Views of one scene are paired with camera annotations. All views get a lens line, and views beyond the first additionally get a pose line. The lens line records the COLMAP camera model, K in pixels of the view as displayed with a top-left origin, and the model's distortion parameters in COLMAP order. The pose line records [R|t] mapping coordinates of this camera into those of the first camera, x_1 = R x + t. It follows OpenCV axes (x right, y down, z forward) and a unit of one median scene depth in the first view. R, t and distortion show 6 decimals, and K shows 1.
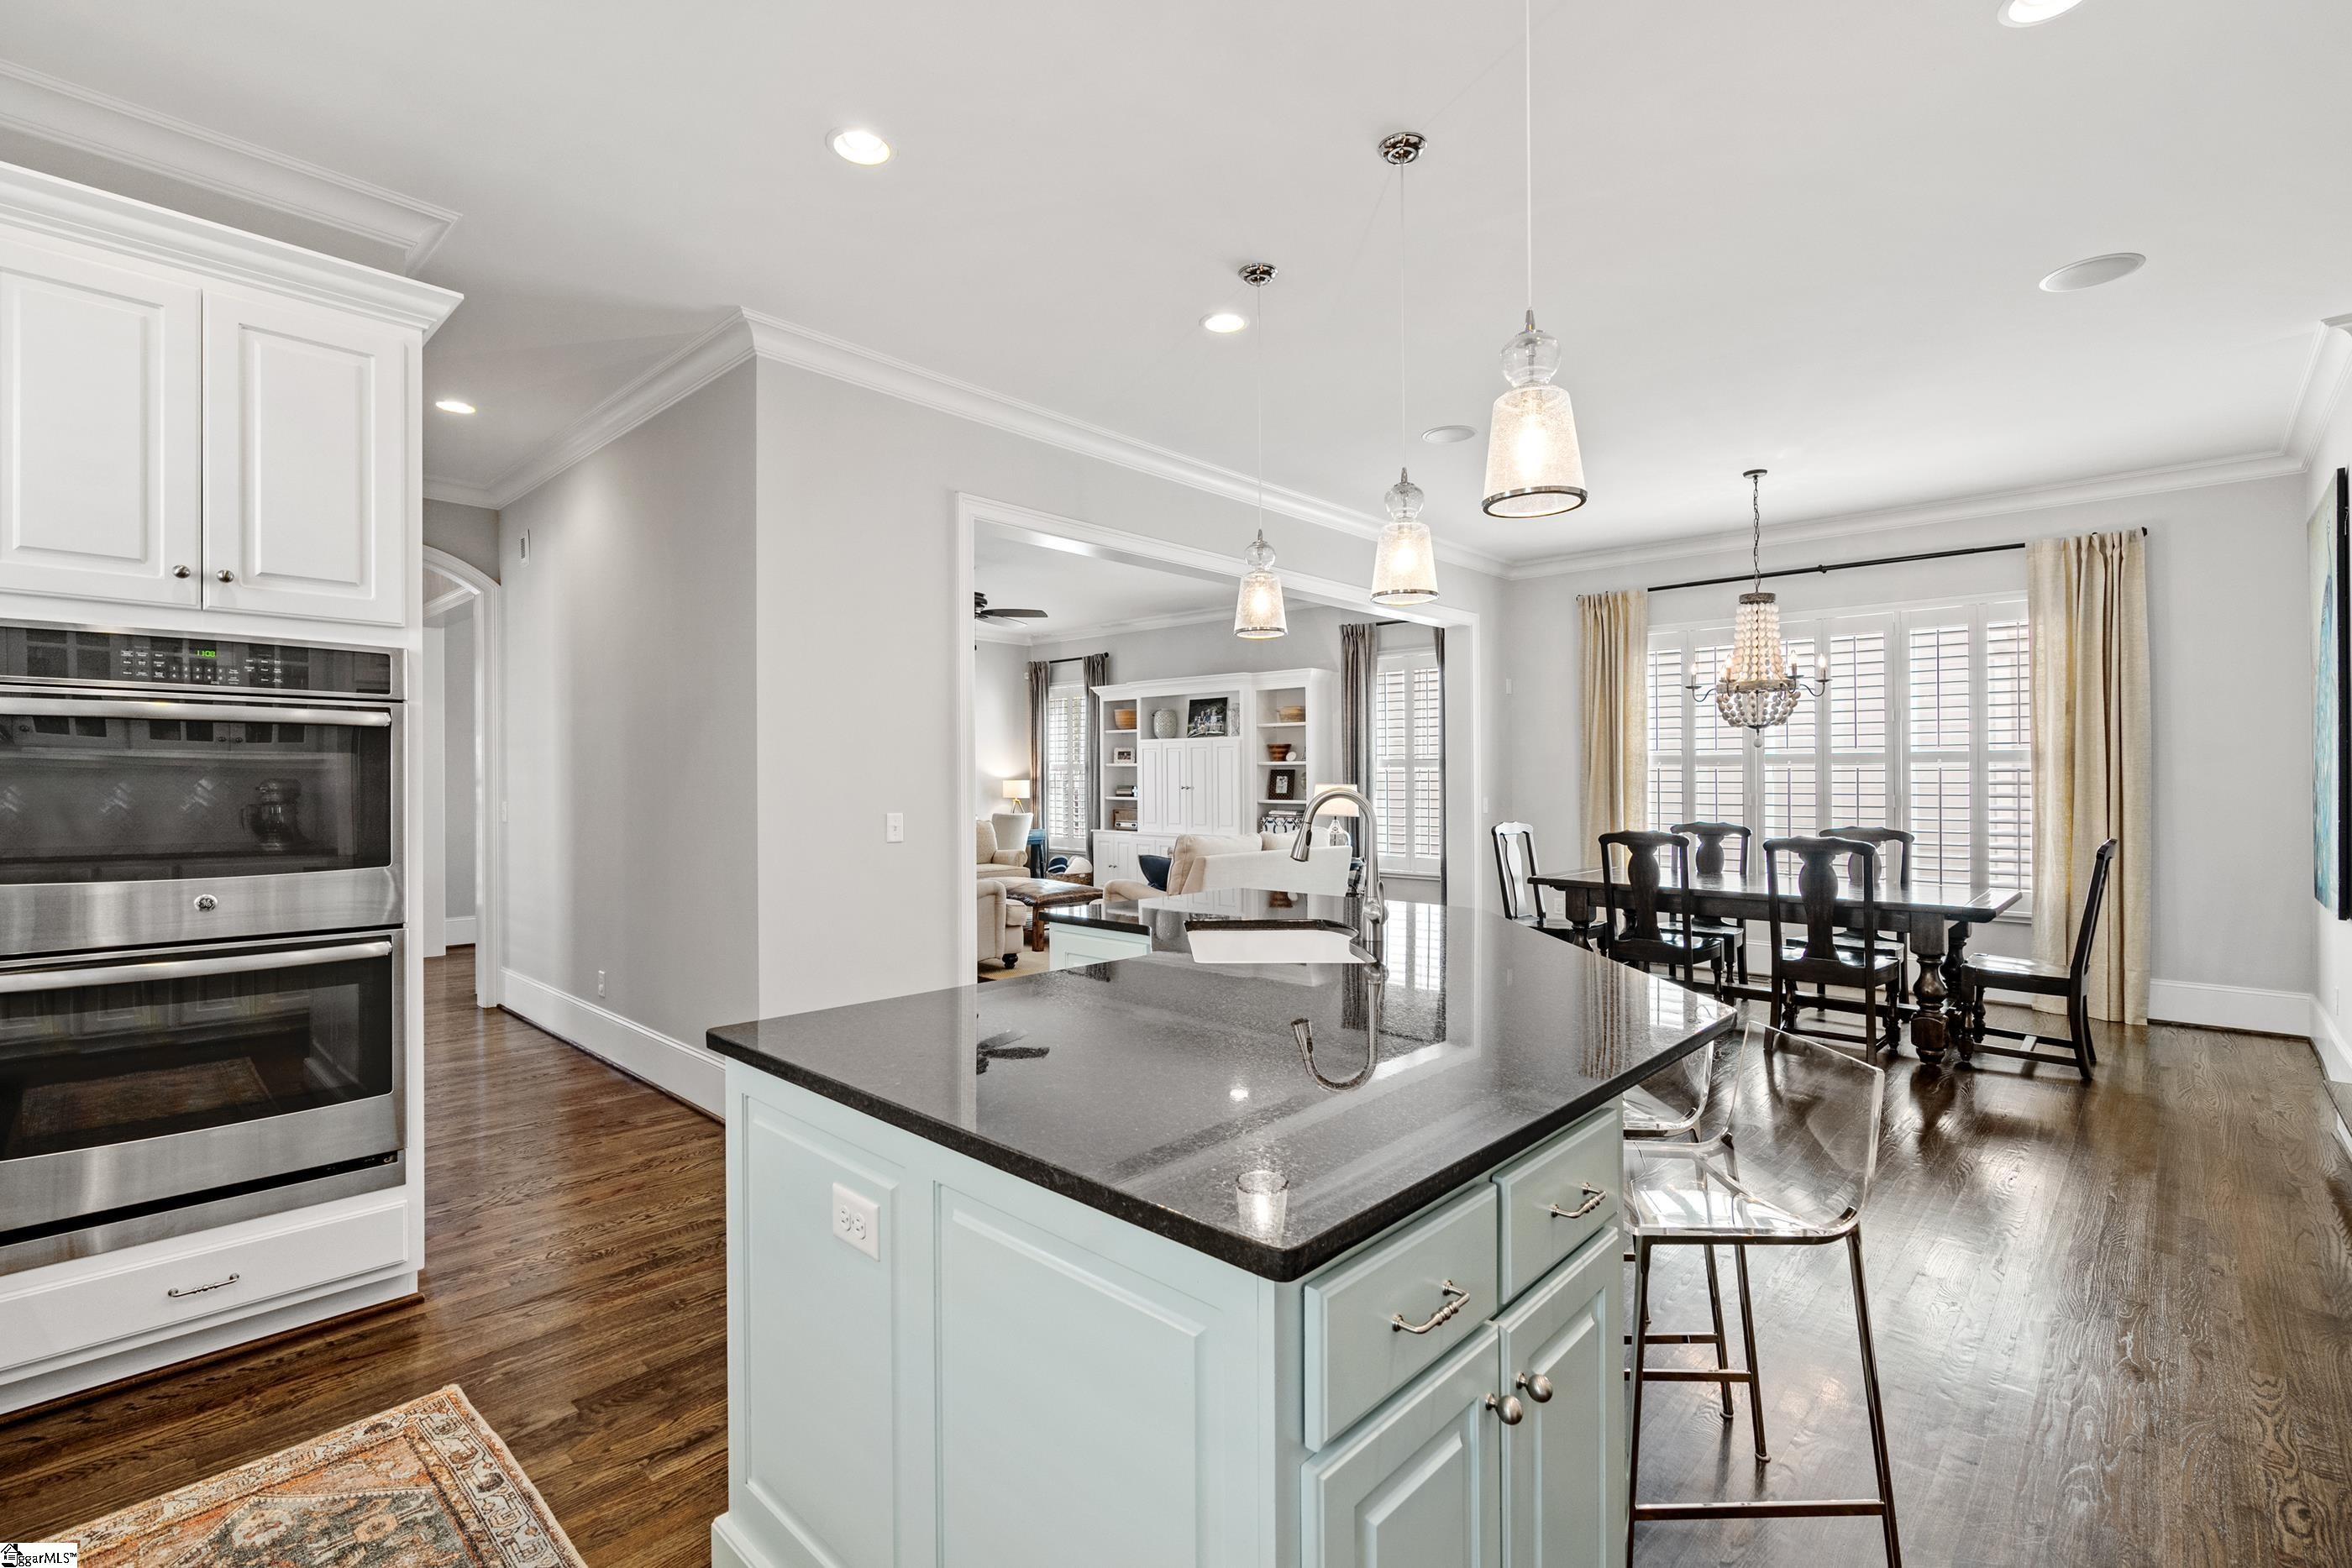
lens RADIAL K [[1067.0, 0, 1177.7], [0, 1067.0, 775.8], [0, 0, 1]] dist [-0.000666, 0.000037]
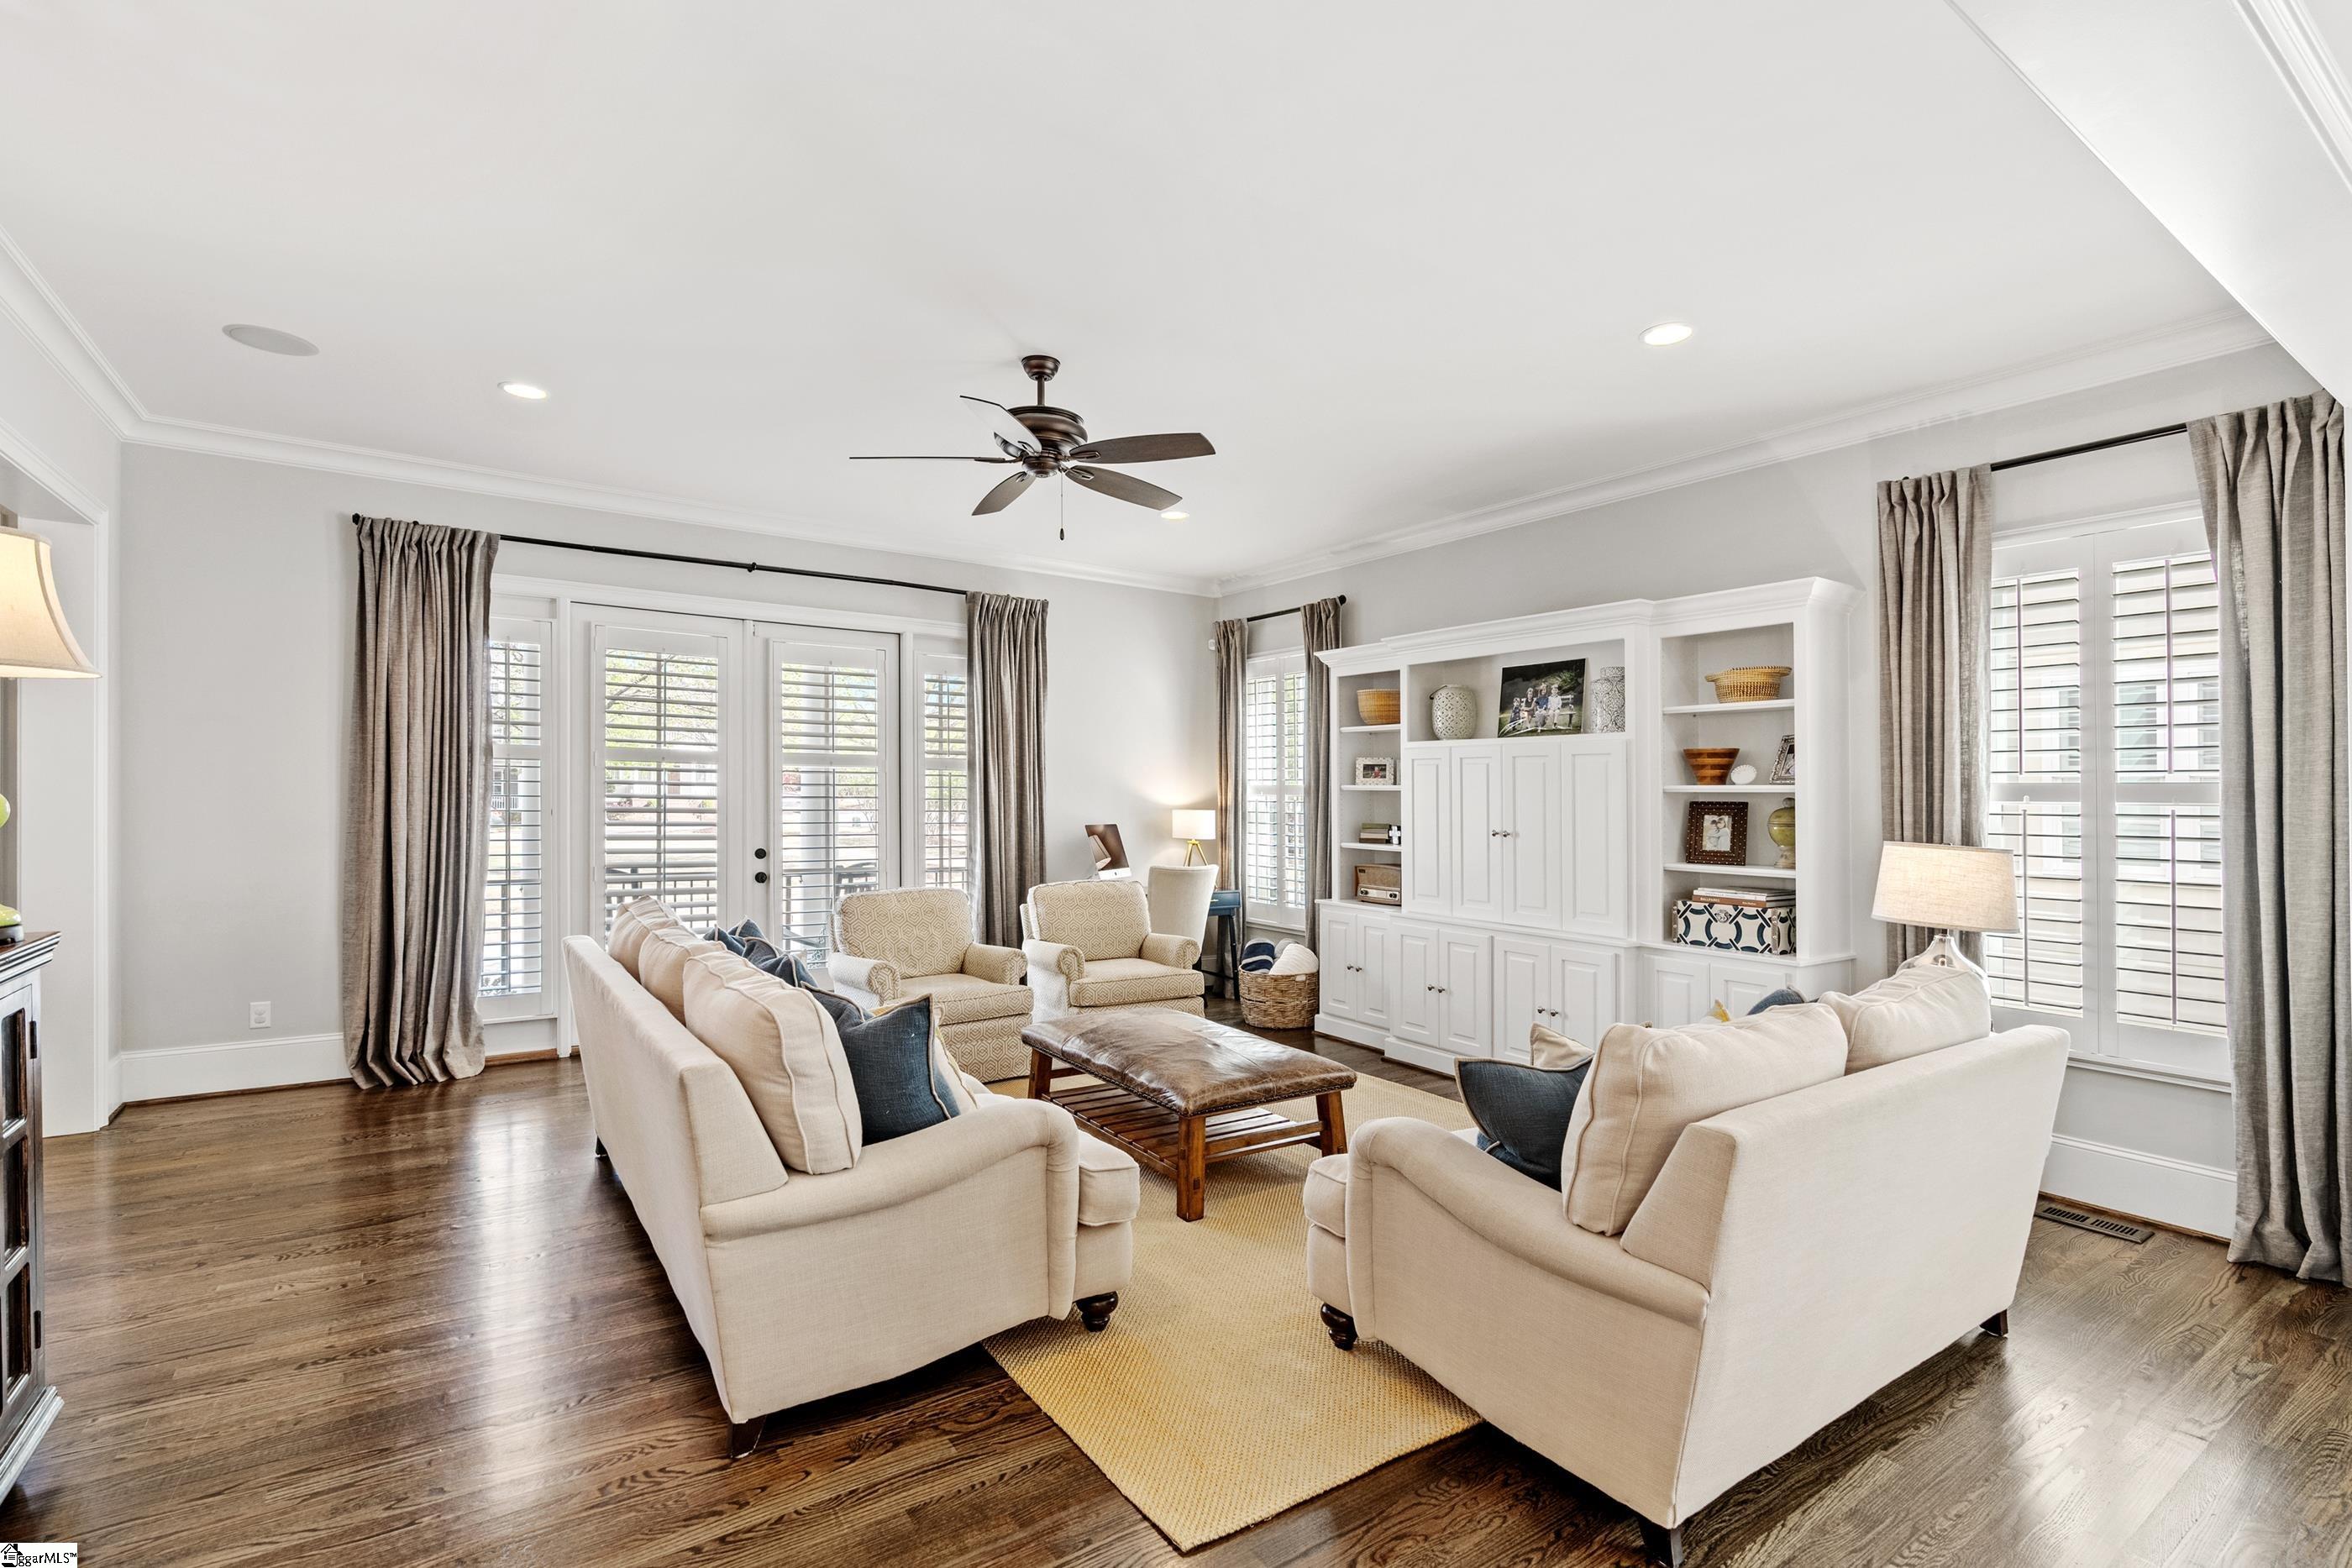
lens RADIAL K [[1067.0, 0, 1168.8], [0, 1067.0, 774.6], [0, 0, 1]] dist [-0.000666, 0.000037]
pose [[0.977741, 0.000787, -0.209814, -0.039478], [-0.003156, 0.999935, -0.010957, -0.010994], [0.209791, 0.011375, 0.977680, 0.439233]]
